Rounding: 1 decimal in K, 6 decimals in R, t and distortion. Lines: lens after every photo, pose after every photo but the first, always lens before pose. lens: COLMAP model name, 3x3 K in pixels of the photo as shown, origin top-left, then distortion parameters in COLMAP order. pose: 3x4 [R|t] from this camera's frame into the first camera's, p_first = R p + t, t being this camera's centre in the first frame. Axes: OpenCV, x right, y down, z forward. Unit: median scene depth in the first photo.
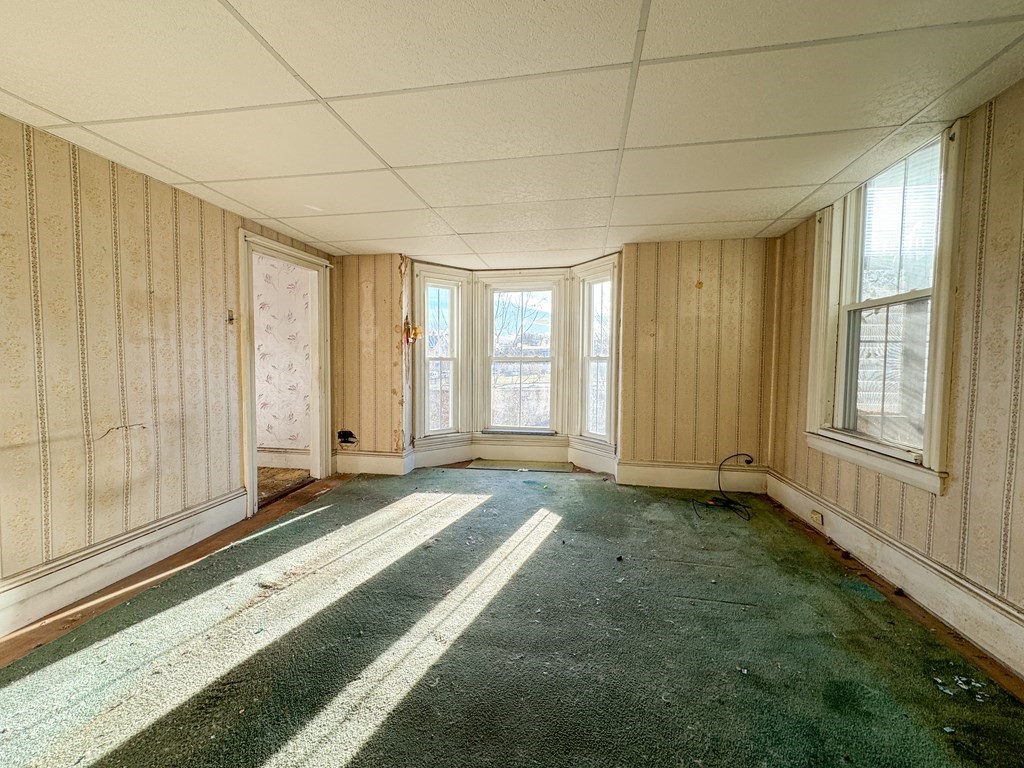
lens RADIAL K [[413.5, 0, 512.0], [0, 413.5, 384.0], [0, 0, 1]] dist [0.001055, 0.000380]
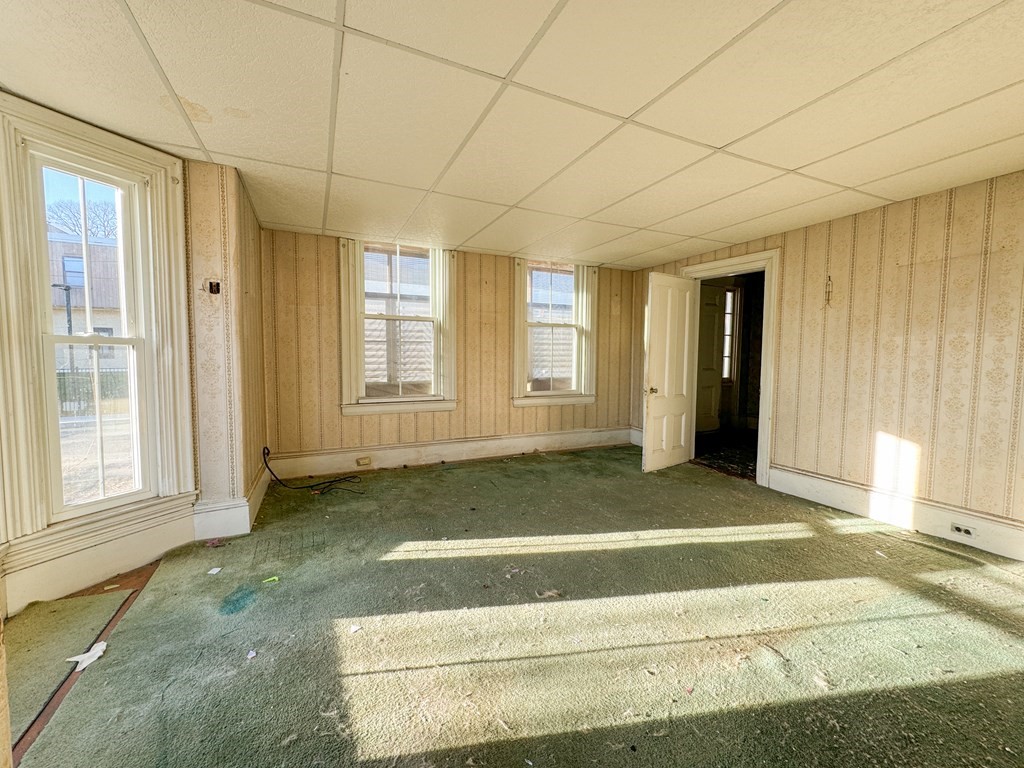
lens RADIAL K [[413.5, 0, 512.0], [0, 413.5, 384.0], [0, 0, 1]] dist [0.001055, 0.000380]
pose [[-0.571353, -0.064540, 0.818163, -0.710847], [0.033456, 0.994243, 0.101793, -0.070601], [-0.820022, 0.085532, -0.565904, 1.385025]]
